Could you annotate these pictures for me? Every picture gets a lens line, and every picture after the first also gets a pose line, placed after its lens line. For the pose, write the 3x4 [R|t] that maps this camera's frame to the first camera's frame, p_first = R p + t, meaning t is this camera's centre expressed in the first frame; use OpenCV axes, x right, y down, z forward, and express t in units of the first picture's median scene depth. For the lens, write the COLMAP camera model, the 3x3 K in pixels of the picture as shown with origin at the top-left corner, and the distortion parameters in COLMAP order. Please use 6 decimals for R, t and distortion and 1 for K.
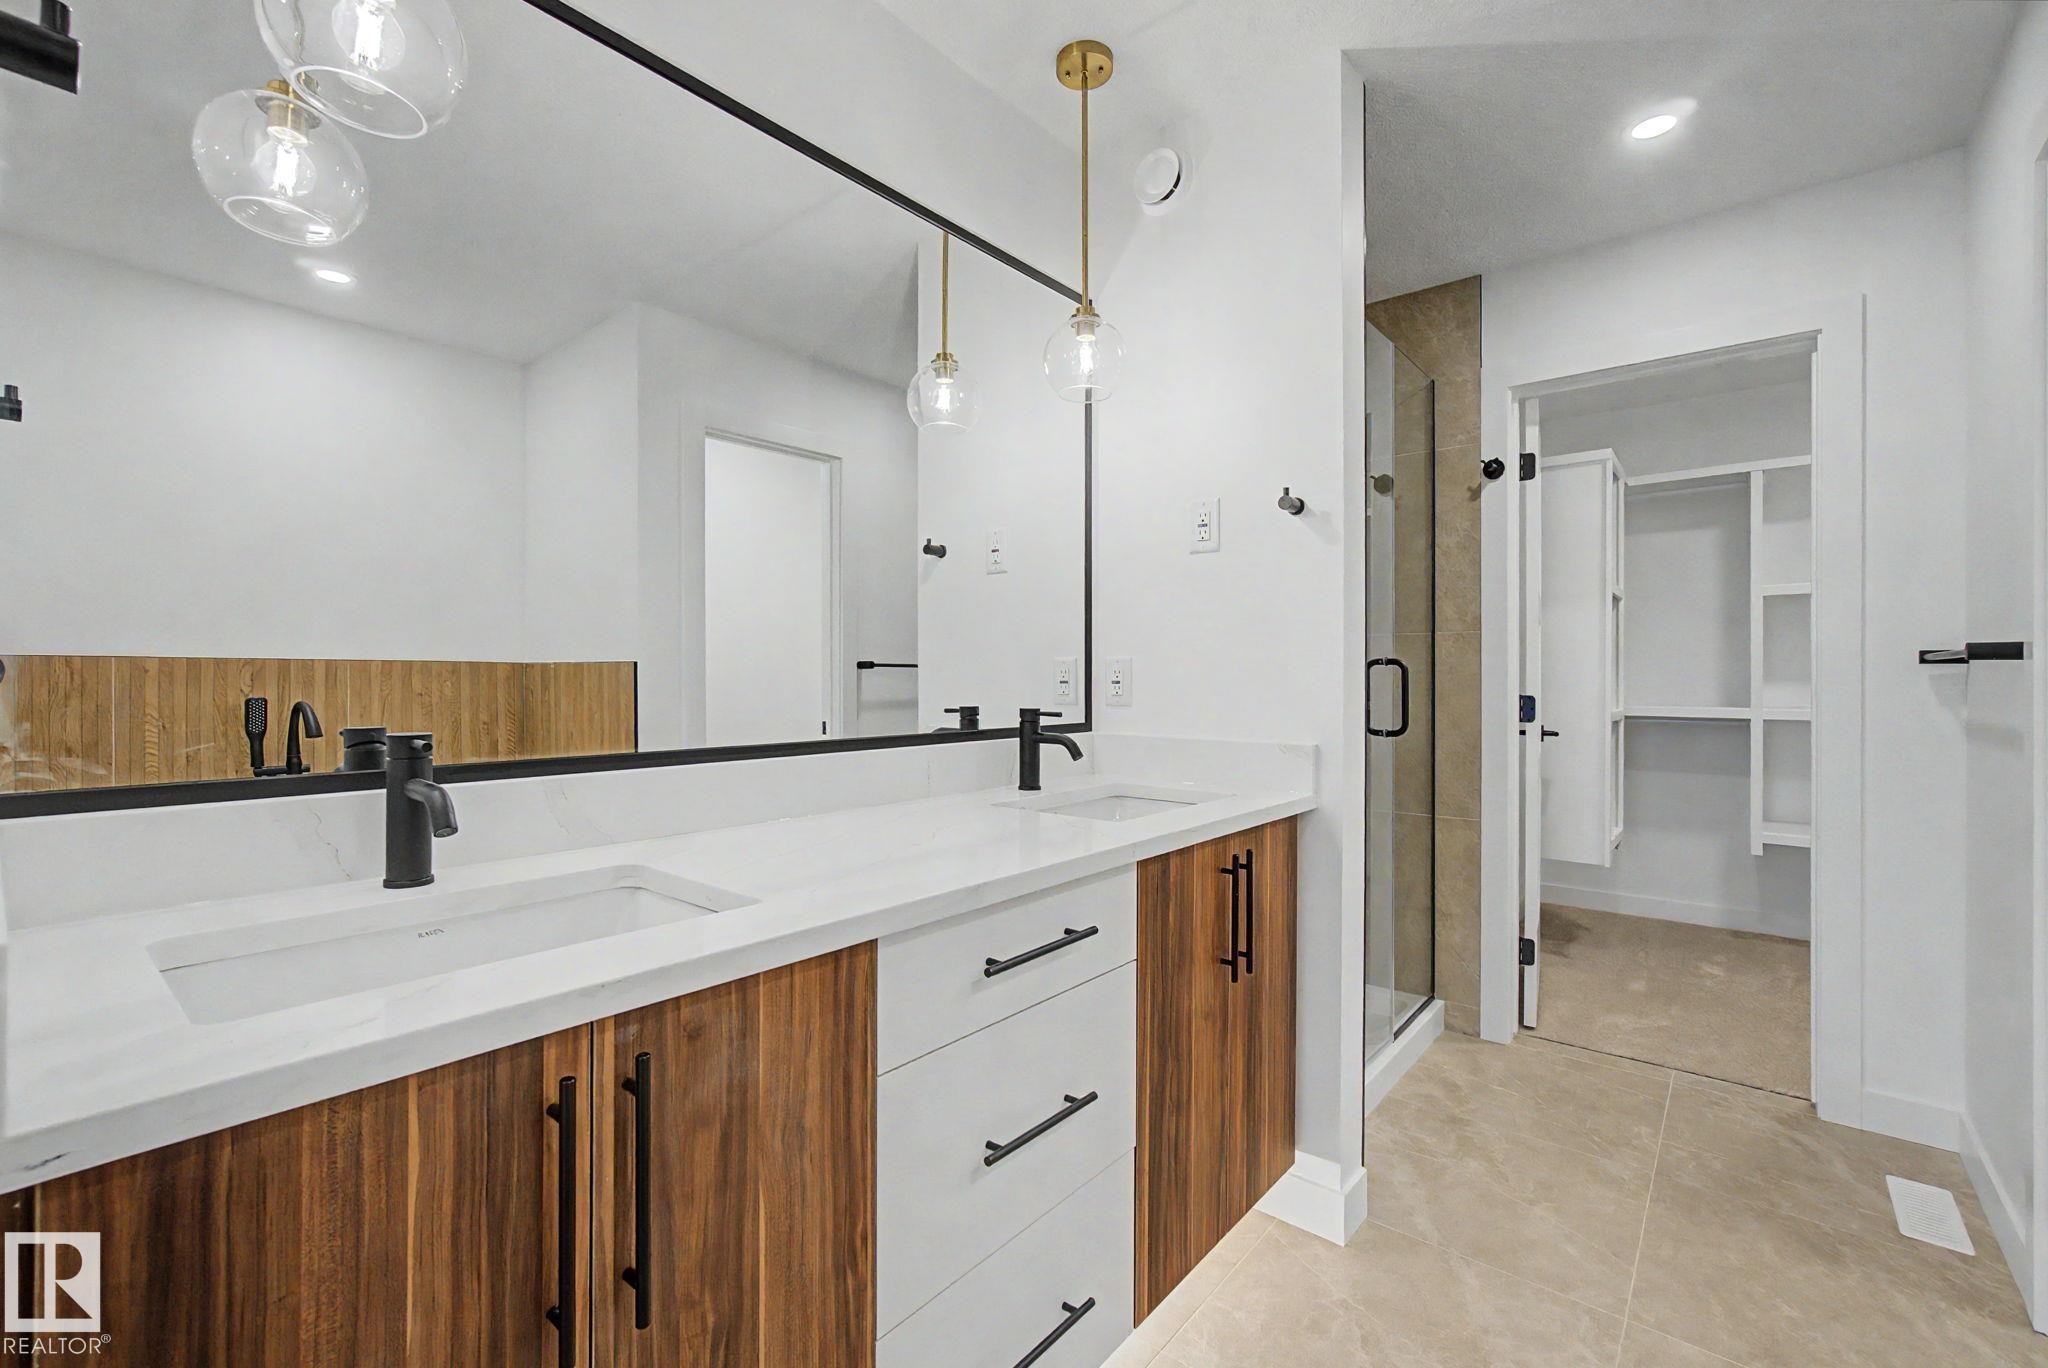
lens RADIAL K [[880.7, 0, 1016.2], [0, 880.7, 682.3], [0, 0, 1]] dist [-0.001107, 0.000539]
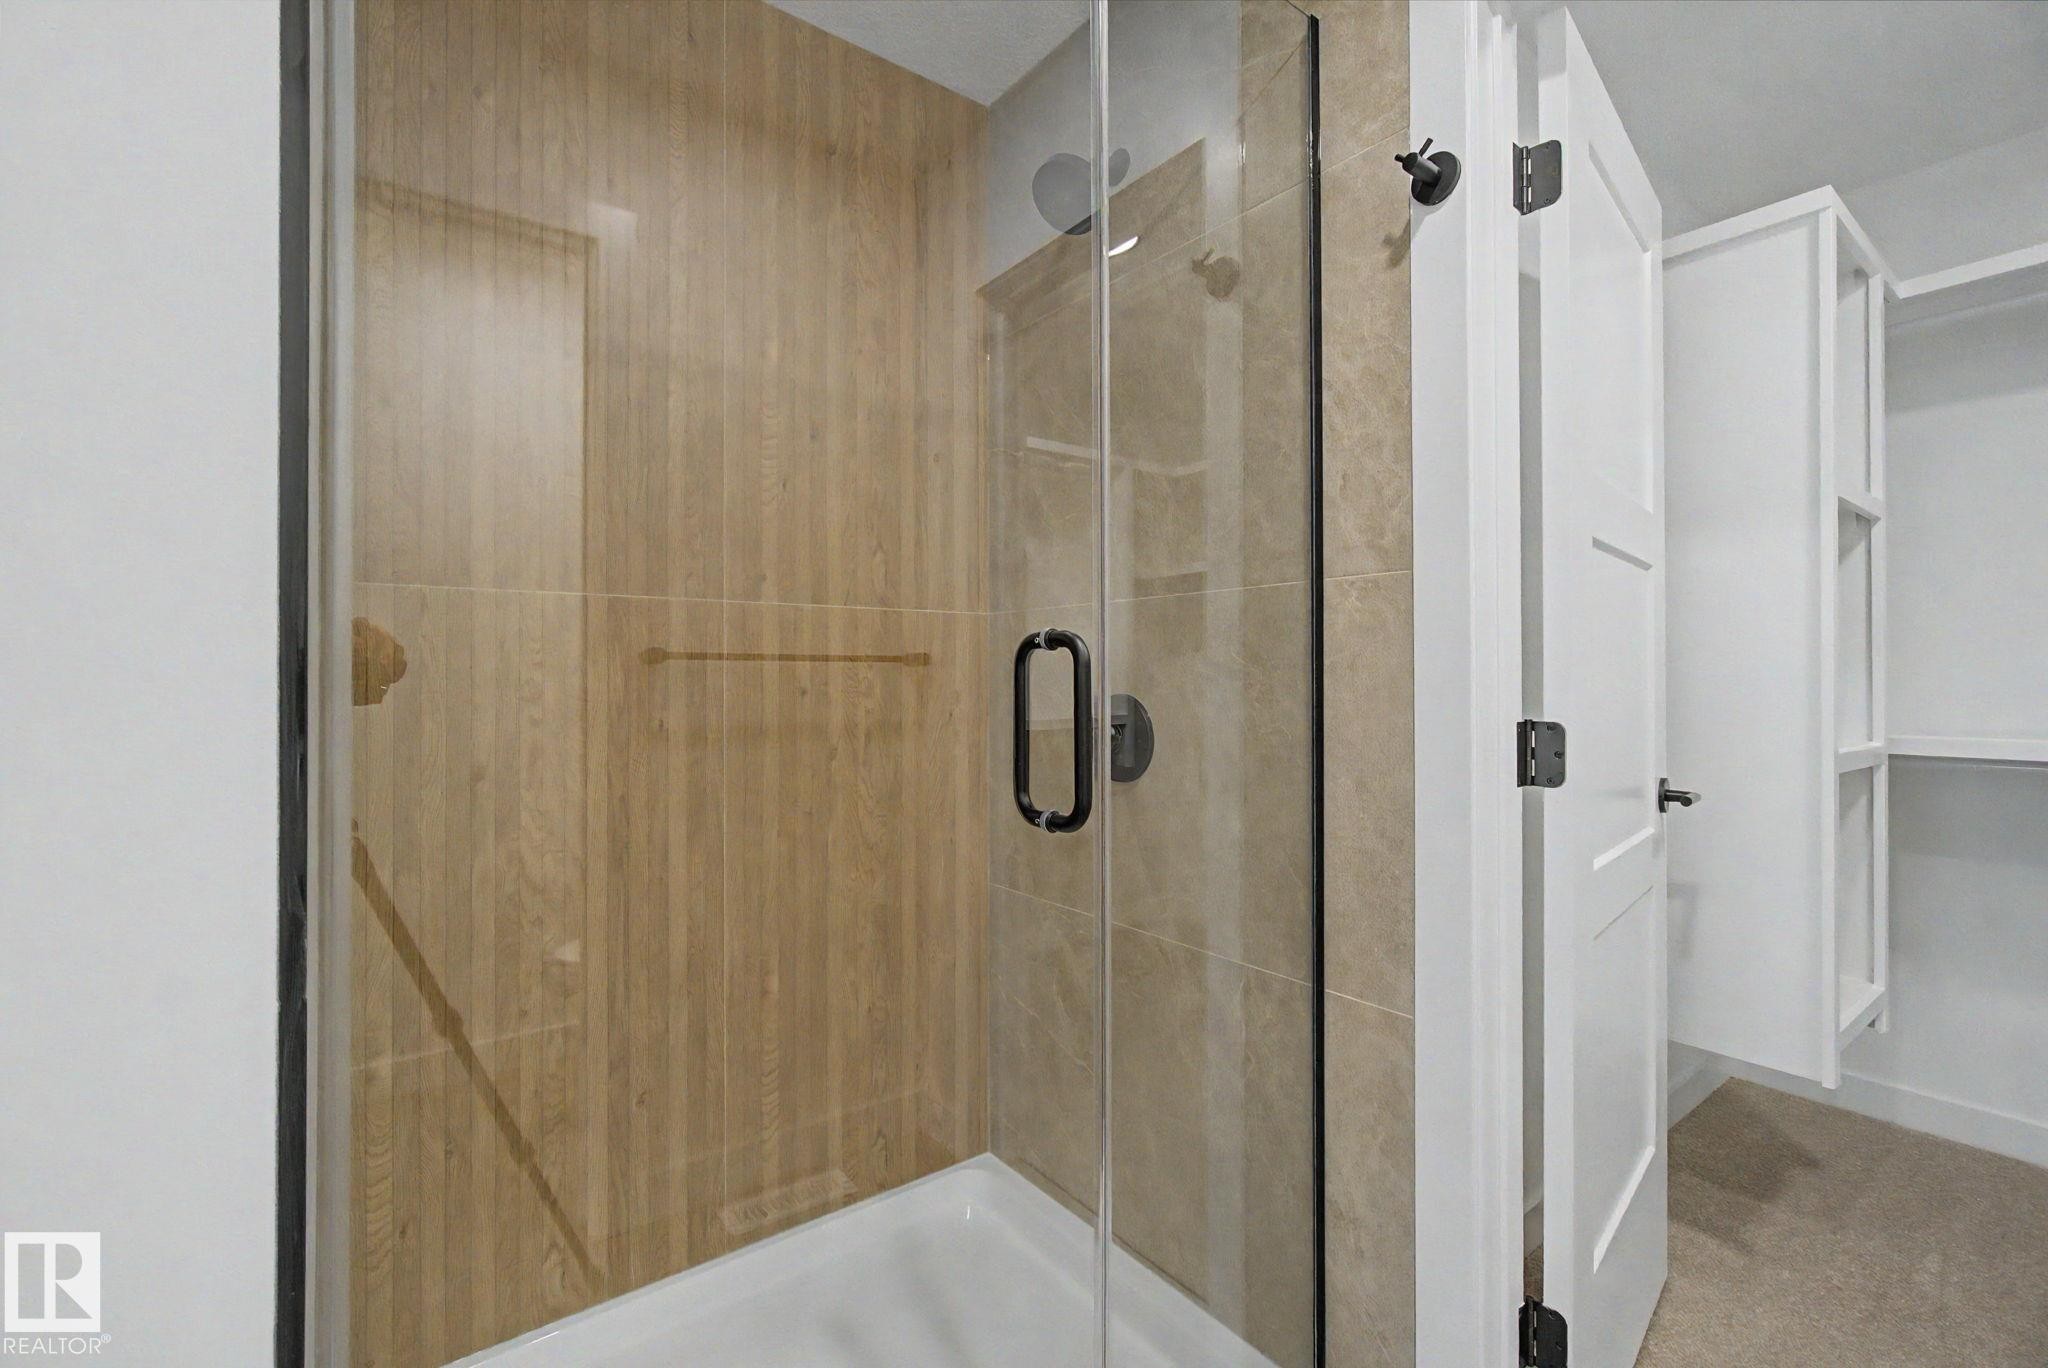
lens RADIAL K [[880.7, 0, 1016.2], [0, 880.7, 682.3], [0, 0, 1]] dist [-0.001107, 0.000539]
pose [[0.973451, -0.003150, -0.228873, 0.438820], [0.001316, 0.999966, -0.008162, -0.000736], [0.228891, 0.007644, 0.973422, 0.545070]]
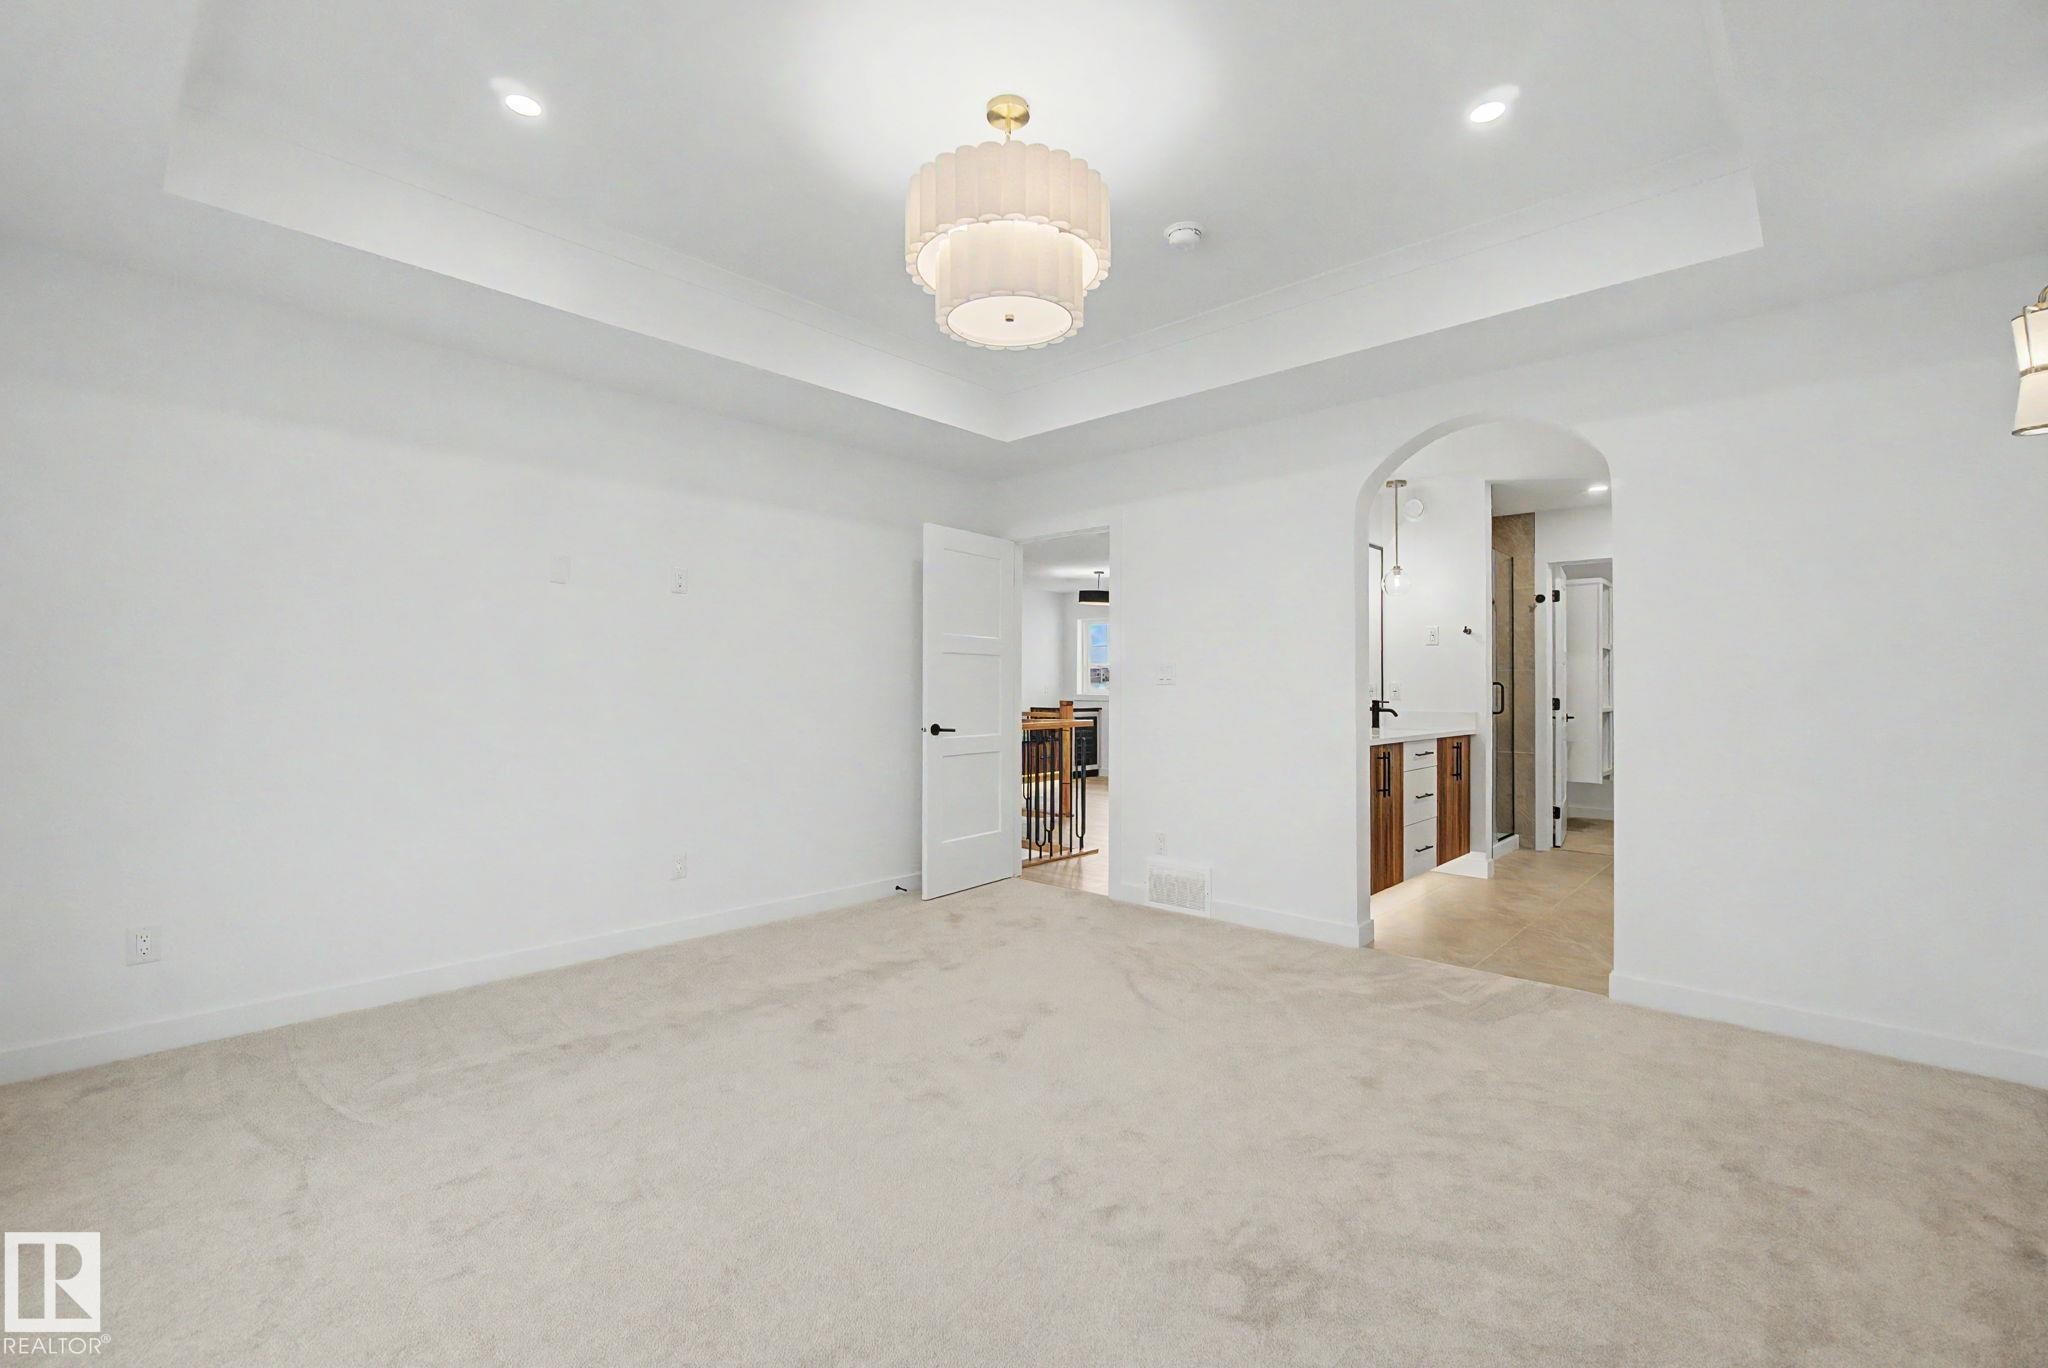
lens RADIAL K [[880.7, 0, 1016.2], [0, 880.7, 682.3], [0, 0, 1]] dist [-0.001107, 0.000539]
pose [[0.998438, 0.002548, -0.055817, -0.675738], [-0.003211, 0.999925, -0.011786, 0.004933], [0.055782, 0.011947, 0.998371, -1.331267]]
